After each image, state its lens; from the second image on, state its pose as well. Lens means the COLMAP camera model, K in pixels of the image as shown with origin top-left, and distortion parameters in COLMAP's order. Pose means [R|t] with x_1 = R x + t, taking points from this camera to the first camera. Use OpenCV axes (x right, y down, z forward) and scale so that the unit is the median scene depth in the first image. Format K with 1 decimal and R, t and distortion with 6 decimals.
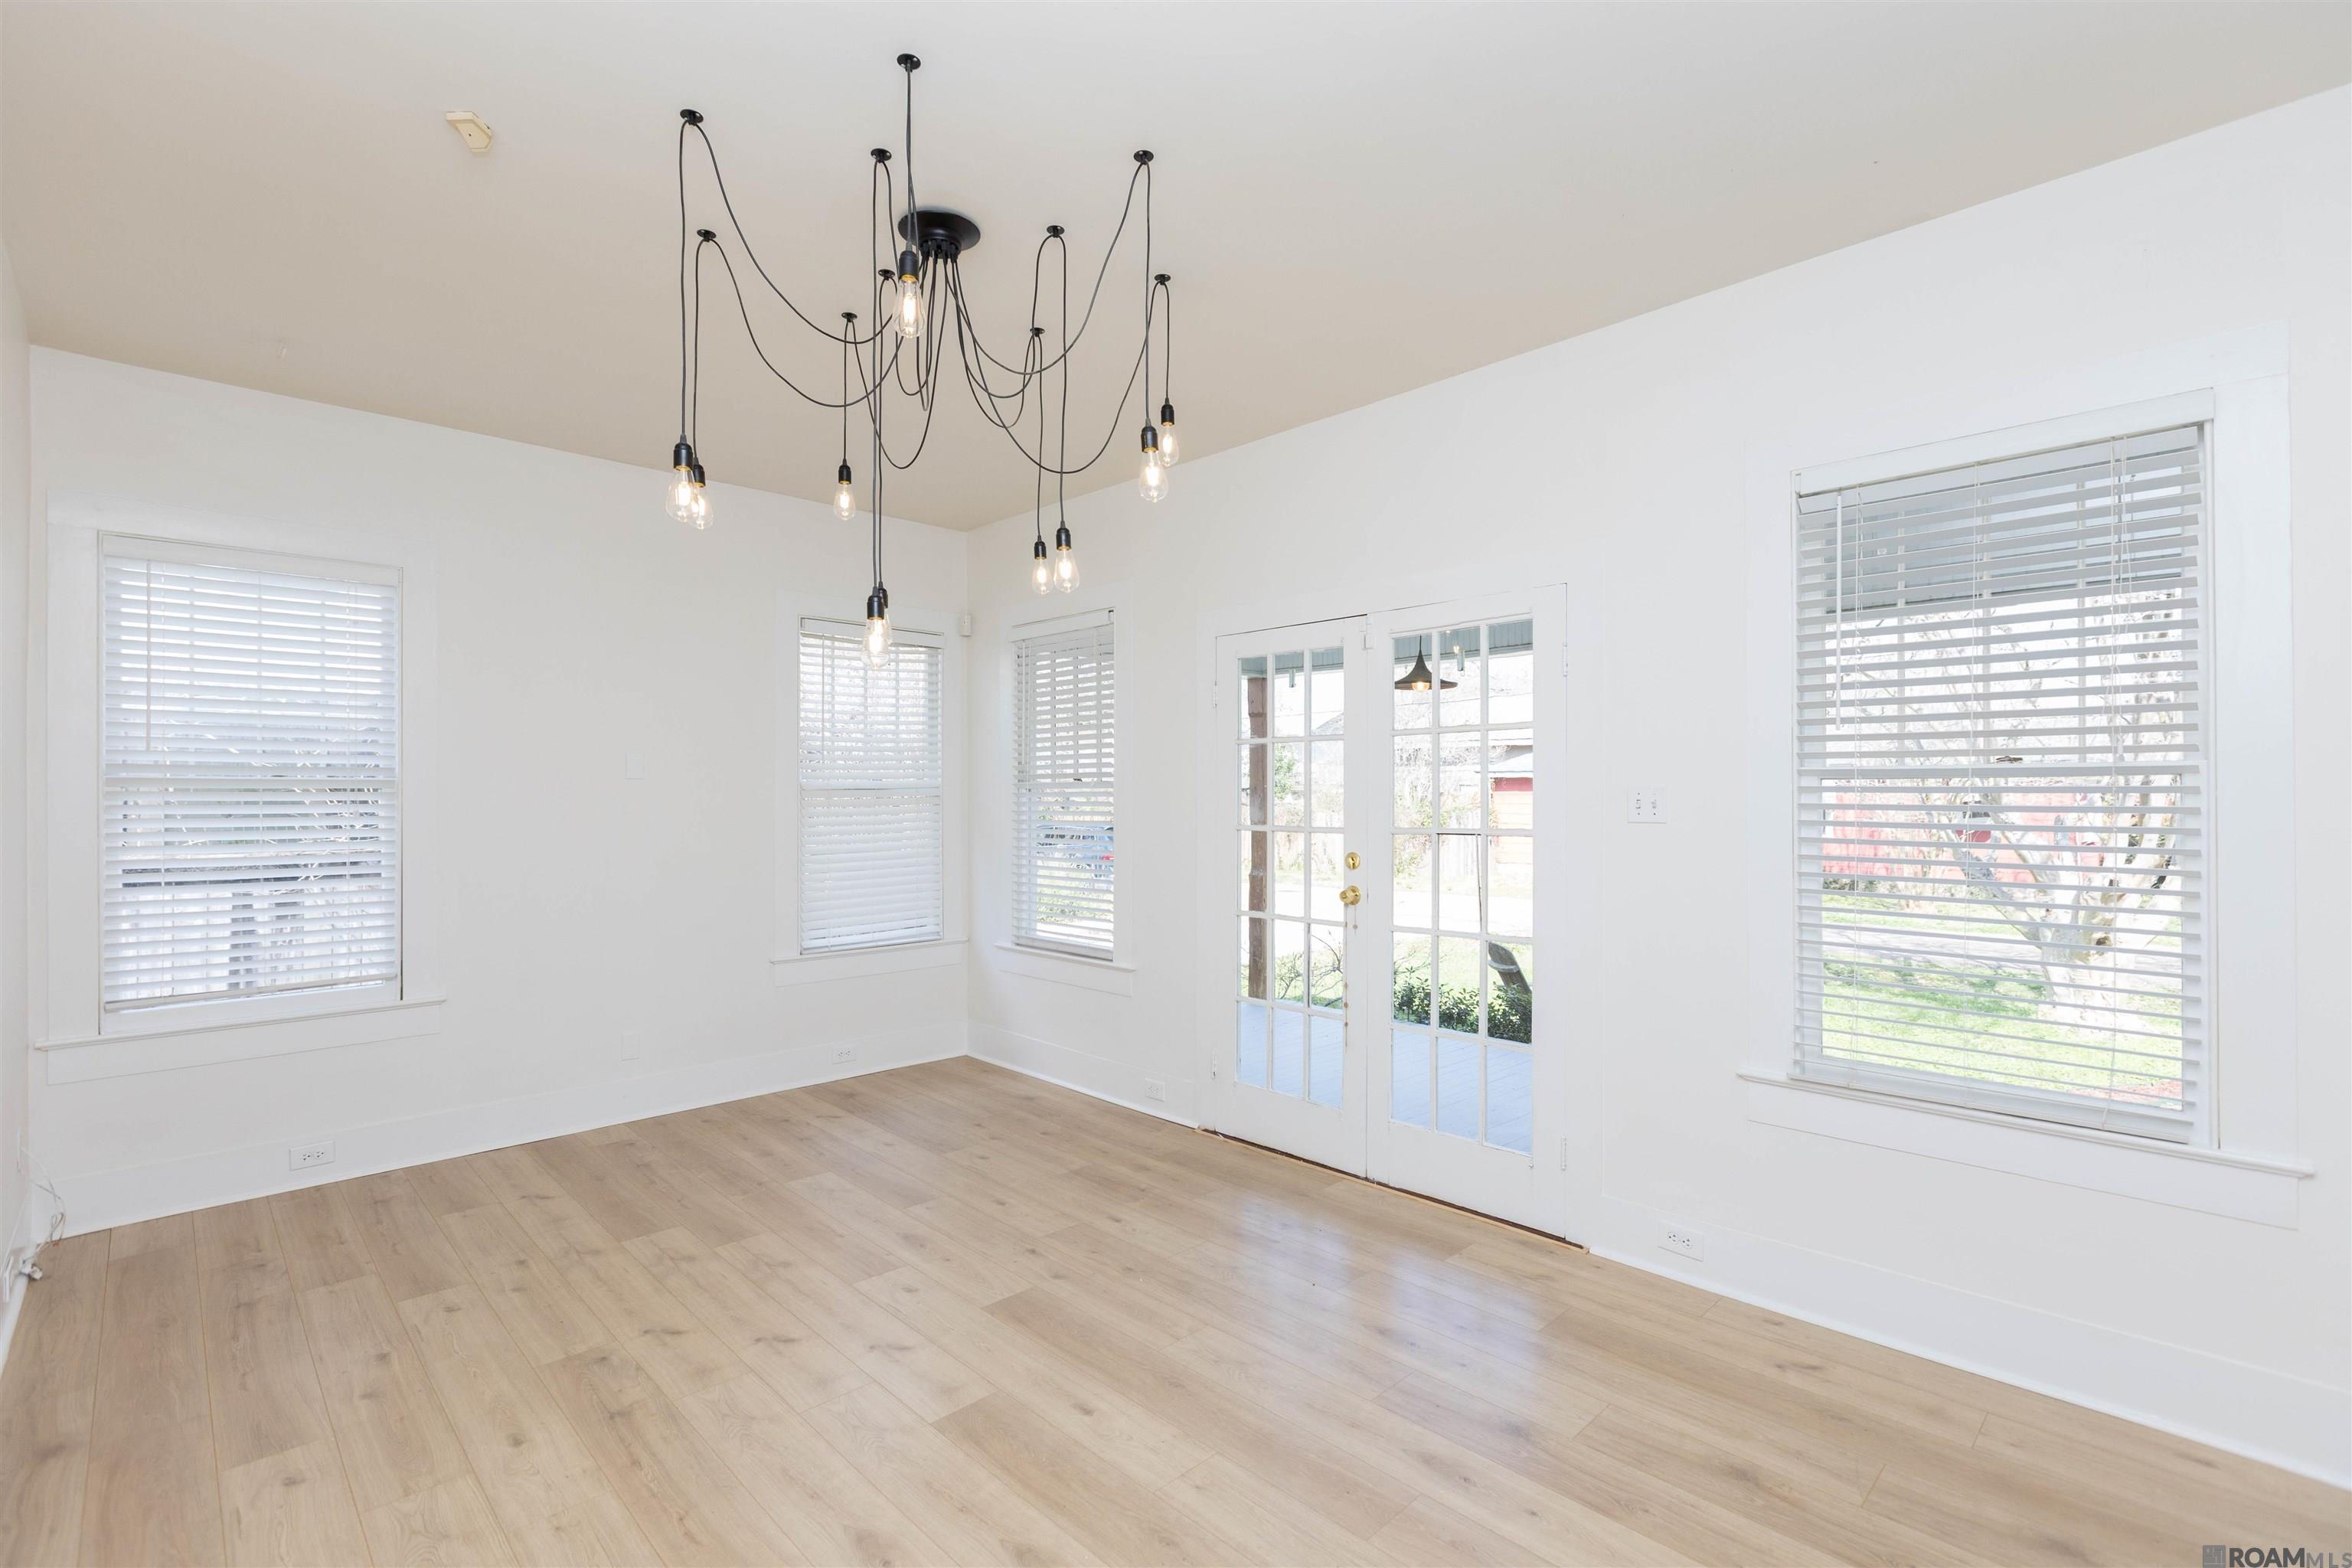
lens RADIAL K [[1047.8, 0, 1175.7], [0, 1047.8, 795.0], [0, 0, 1]] dist [0.002247, -0.000766]
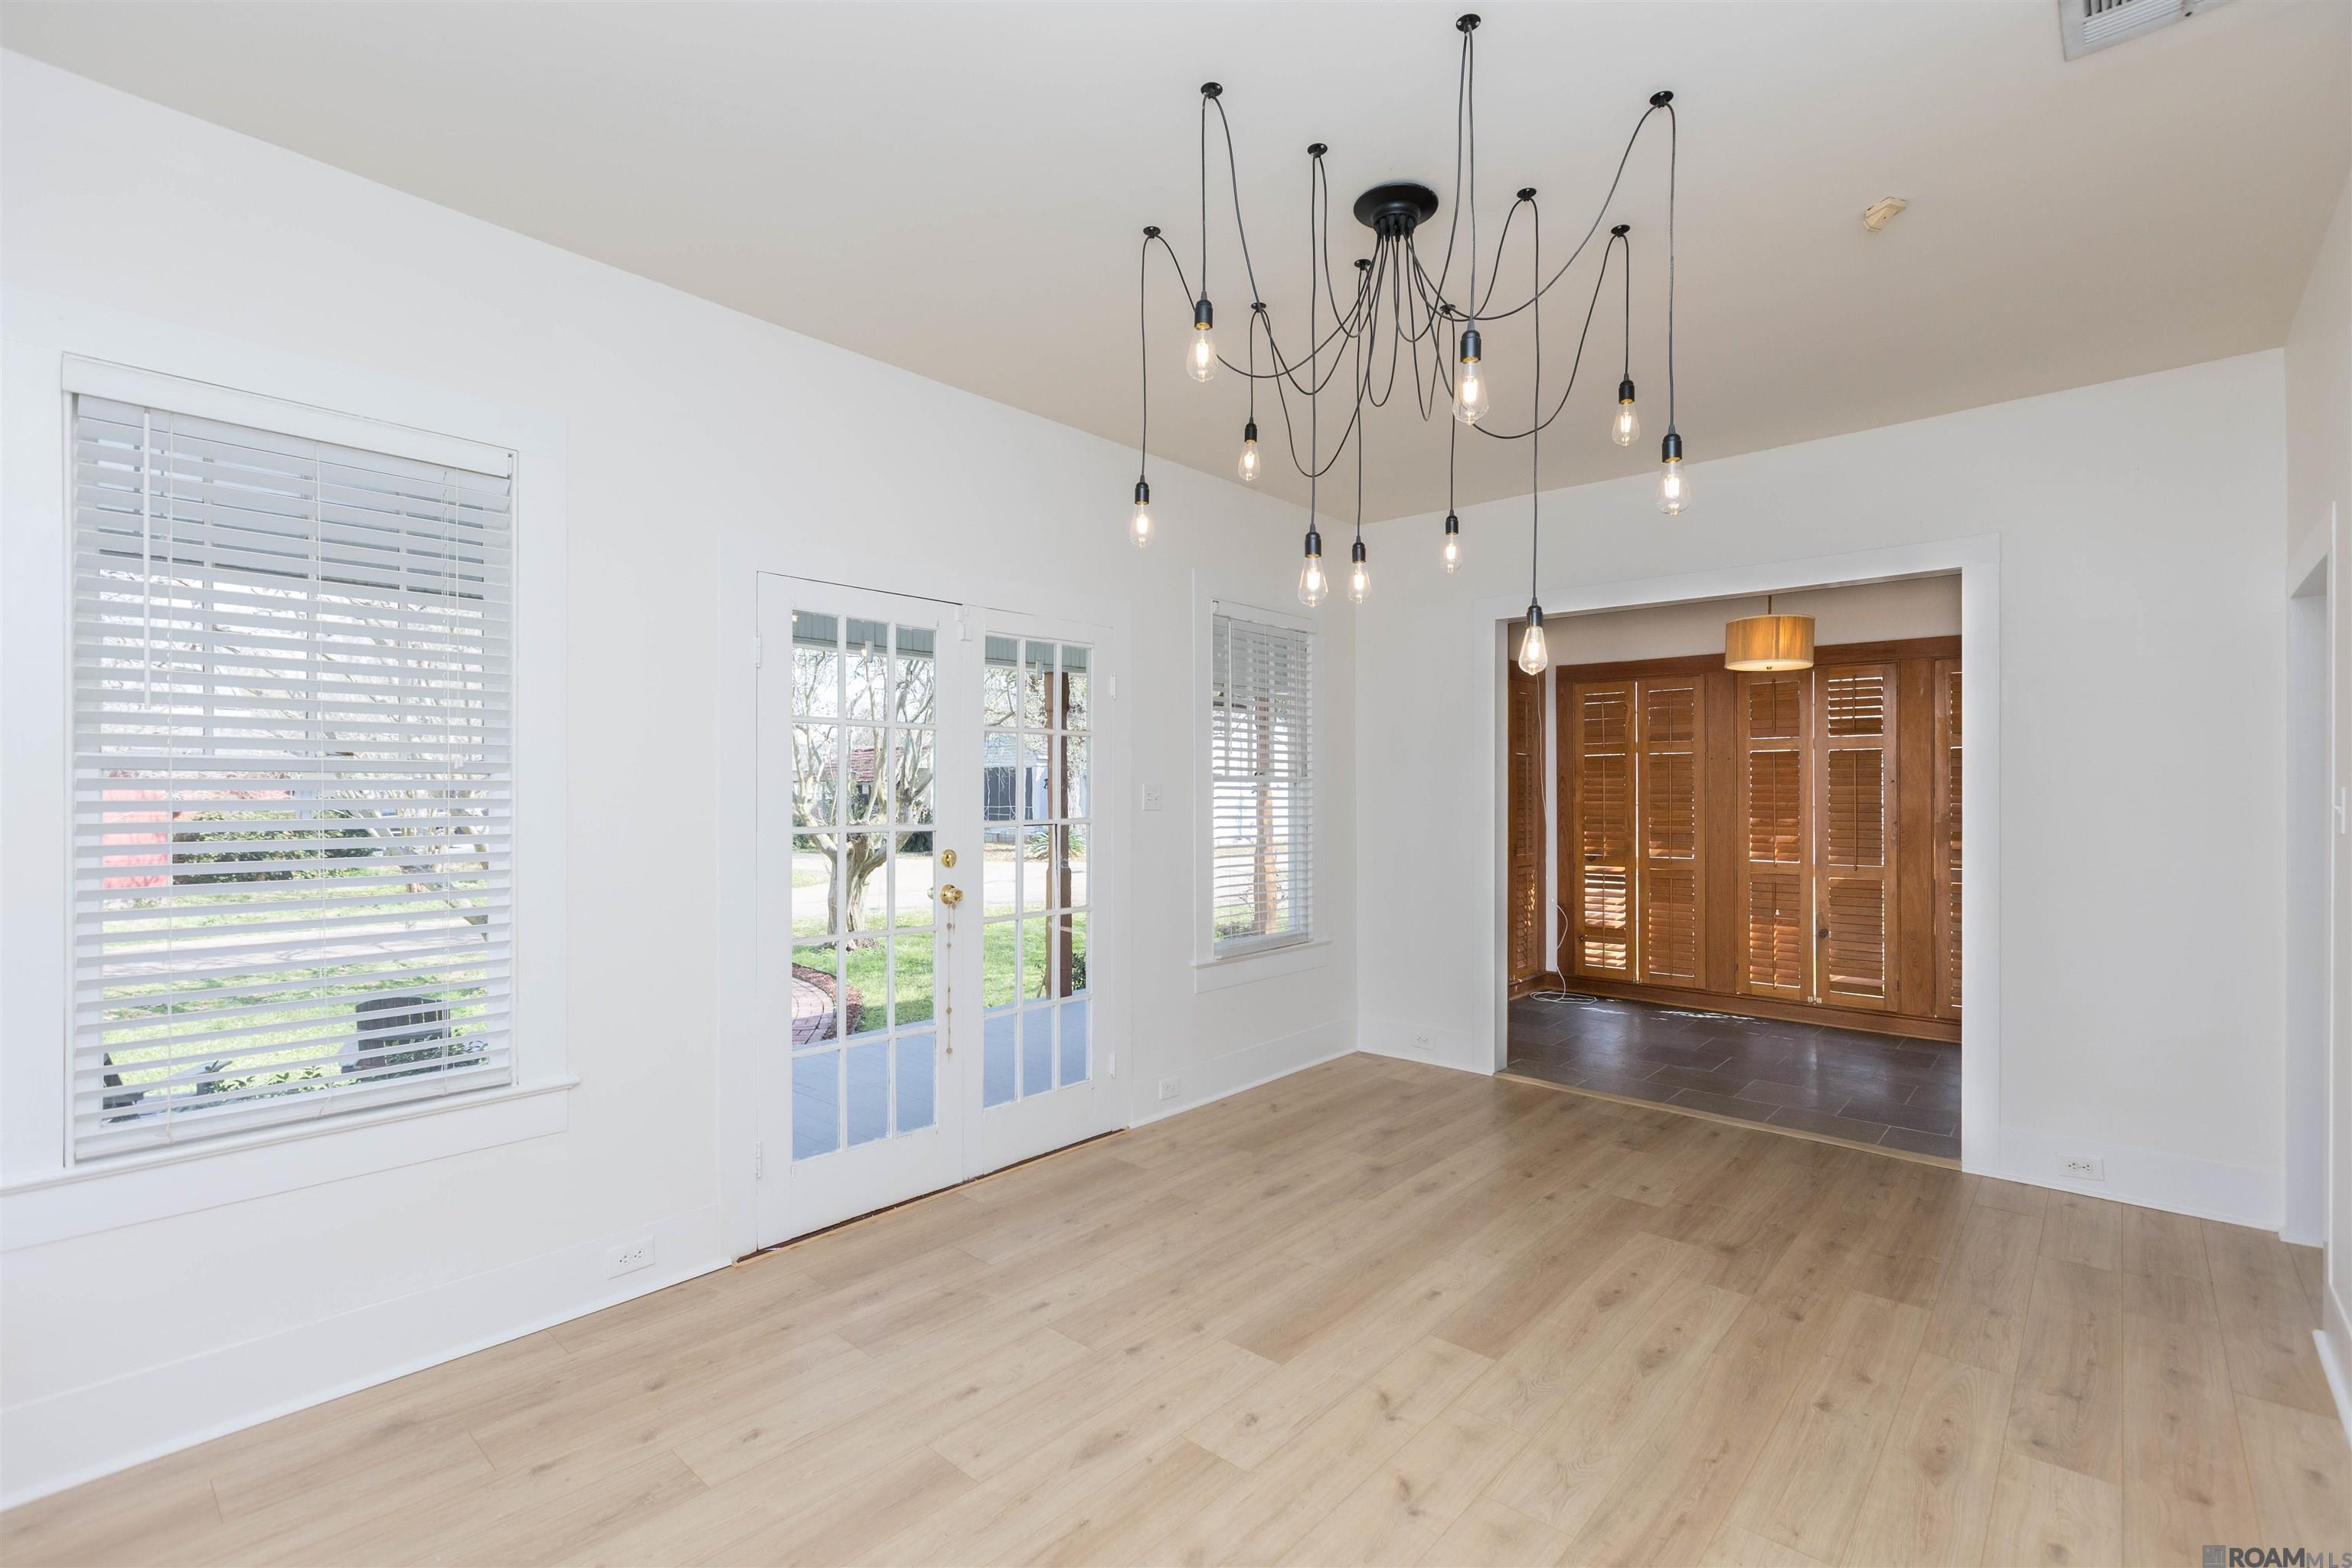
lens RADIAL K [[1047.8, 0, 1175.7], [0, 1047.8, 786.0], [0, 0, 1]] dist [0.002247, -0.000766]
pose [[-0.060506, 0.007994, 0.998136, -0.944951], [-0.002070, 0.999965, -0.008135, 0.004467], [-0.998166, -0.002558, -0.060488, 1.007246]]
